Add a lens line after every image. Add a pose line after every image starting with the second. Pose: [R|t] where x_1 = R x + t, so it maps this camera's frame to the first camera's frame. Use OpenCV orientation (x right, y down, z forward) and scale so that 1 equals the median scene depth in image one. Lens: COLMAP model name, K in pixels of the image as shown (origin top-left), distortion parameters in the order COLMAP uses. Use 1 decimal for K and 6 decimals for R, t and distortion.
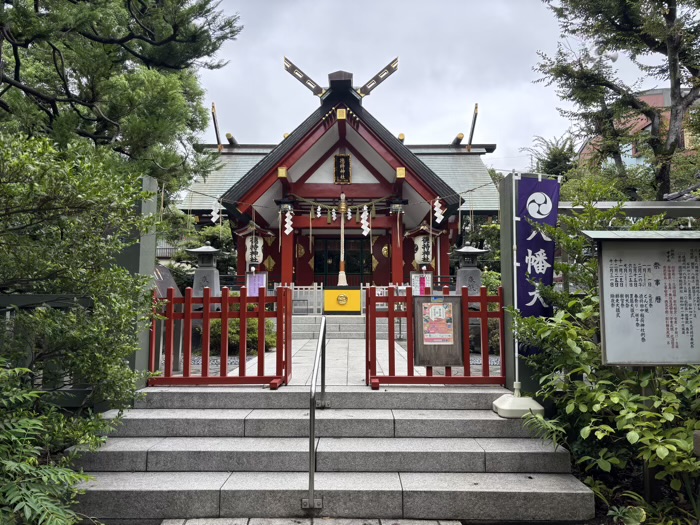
lens RADIAL K [[527.3, 0, 350.9], [0, 527.3, 270.6], [0, 0, 1]] dist [0.049647, -0.050052]
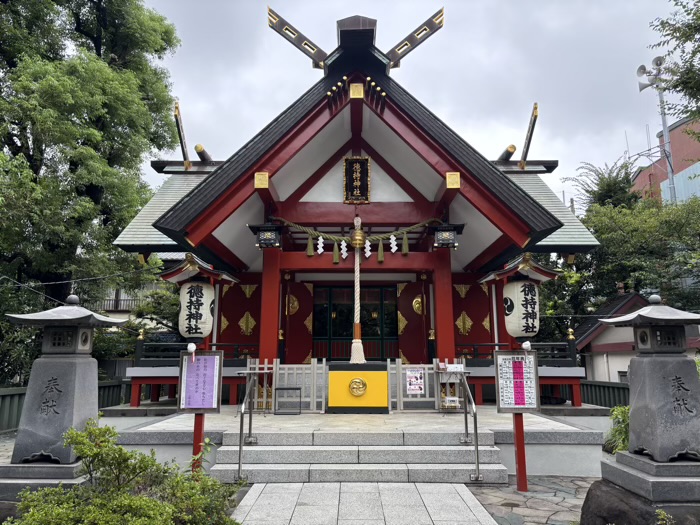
lens RADIAL K [[527.3, 0, 354.7], [0, 527.3, 257.4], [0, 0, 1]] dist [0.049647, -0.050052]
pose [[0.999977, -0.001753, 0.006541, -0.023658], [0.002496, 0.993321, -0.115359, -0.023354], [-0.006295, 0.115373, 0.993302, 0.371751]]
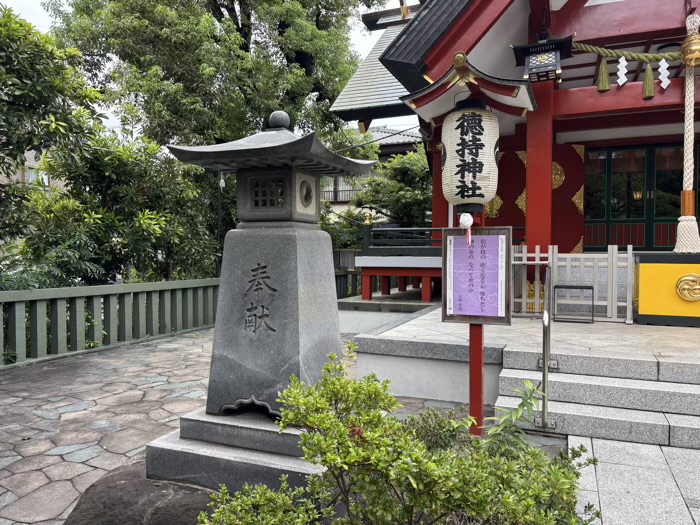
lens RADIAL K [[527.3, 0, 352.8], [0, 527.3, 263.2], [0, 0, 1]] dist [0.049647, -0.050052]
pose [[0.928957, 0.007260, -0.370115, -0.103137], [0.027430, 0.995709, 0.088378, -0.005603], [0.369169, -0.092252, 0.924772, 0.534812]]
